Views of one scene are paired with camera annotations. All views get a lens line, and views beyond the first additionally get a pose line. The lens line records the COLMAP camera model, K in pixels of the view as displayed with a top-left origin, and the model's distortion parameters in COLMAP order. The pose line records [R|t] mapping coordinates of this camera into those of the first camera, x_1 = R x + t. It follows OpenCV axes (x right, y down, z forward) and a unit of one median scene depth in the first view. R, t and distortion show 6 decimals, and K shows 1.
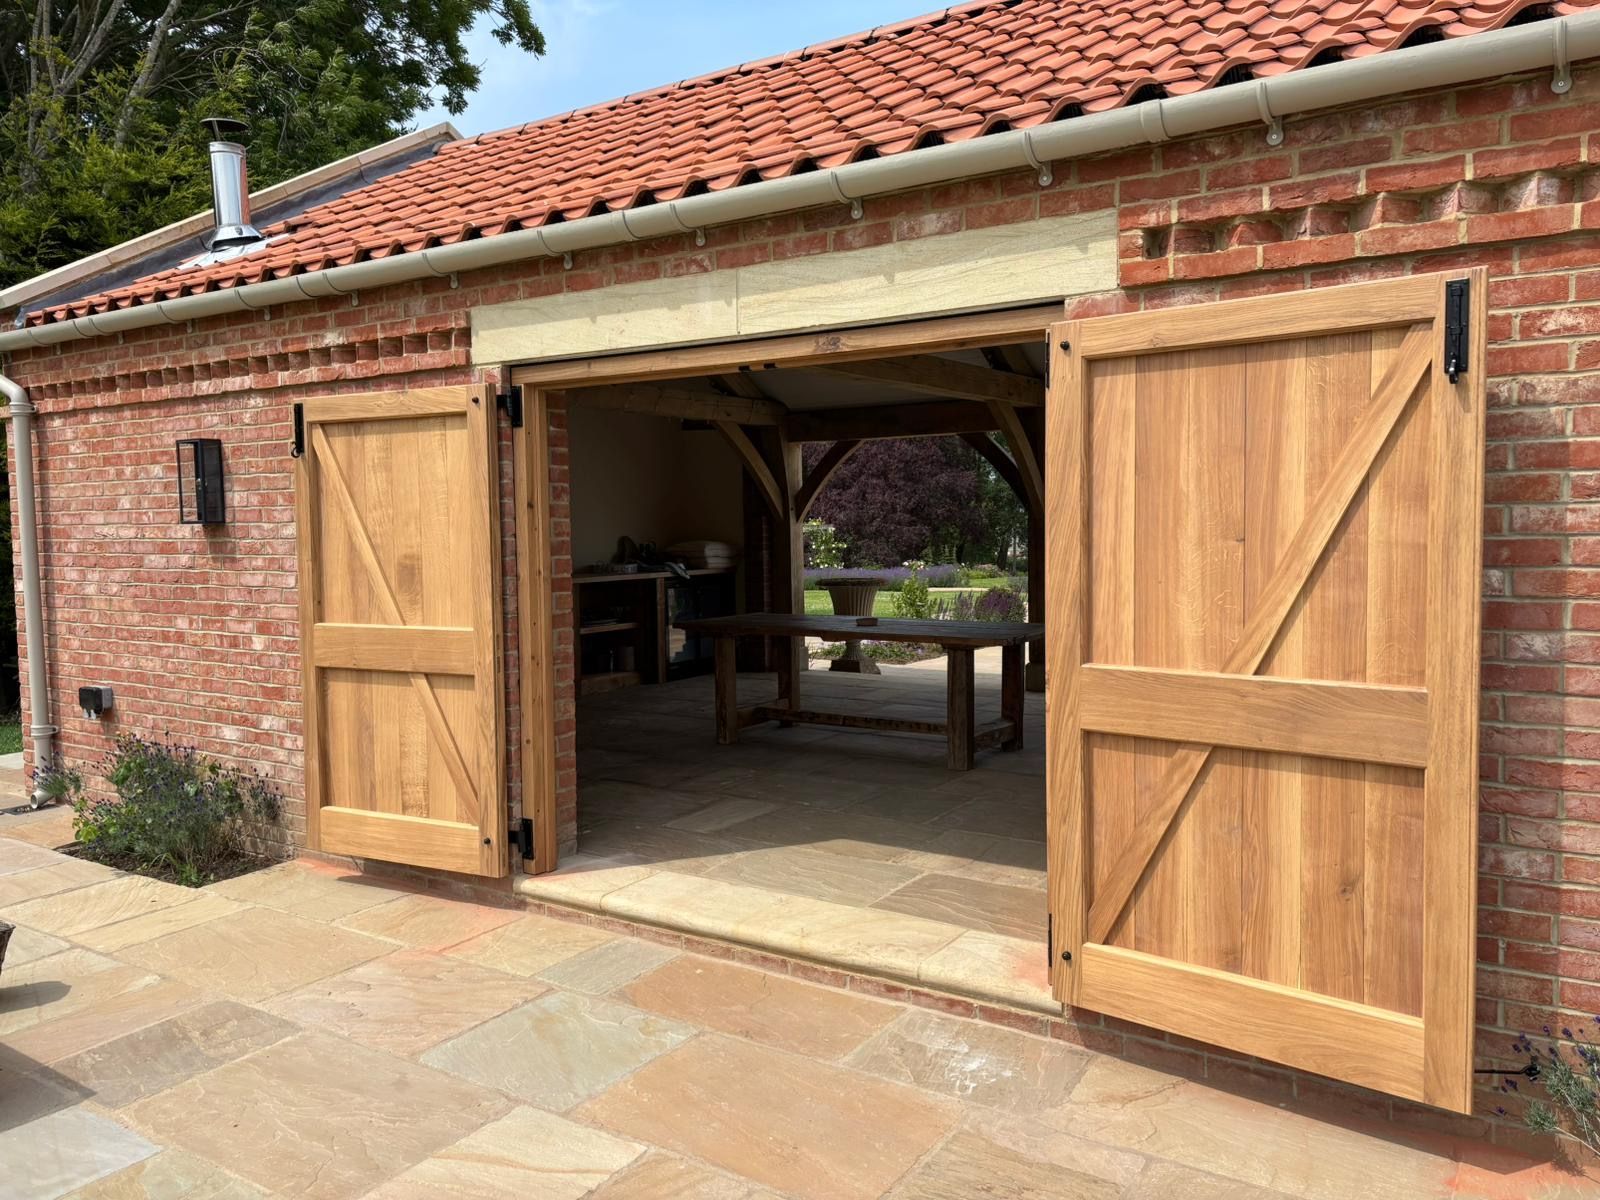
lens RADIAL K [[1233.6, 0, 702.6], [0, 1233.6, 589.0], [0, 0, 1]] dist [0.024579, -0.005051]
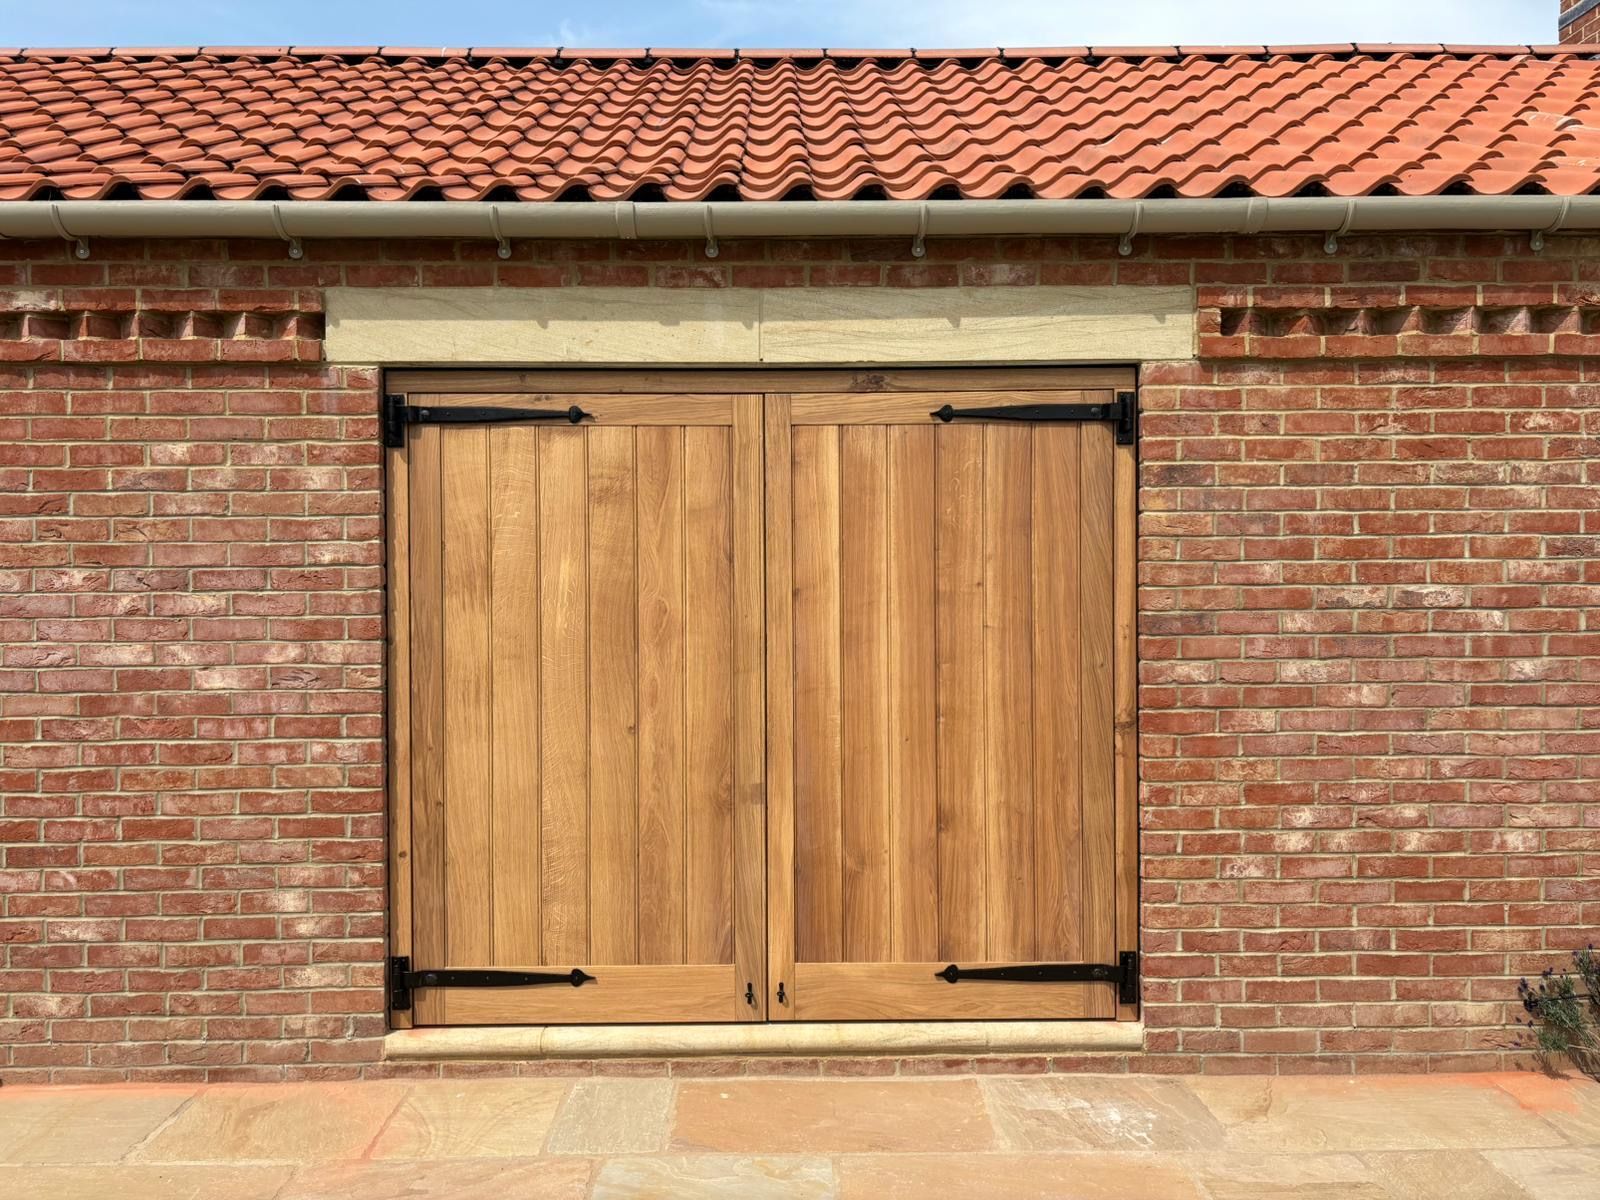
lens RADIAL K [[1233.6, 0, 793.7], [0, 1233.6, 600.1], [0, 0, 1]] dist [0.024579, -0.005051]
pose [[0.810602, 0.004261, 0.585582, -0.553322], [0.027461, 0.998597, -0.045280, 0.009175], [-0.584953, 0.052785, 0.809347, 0.313225]]
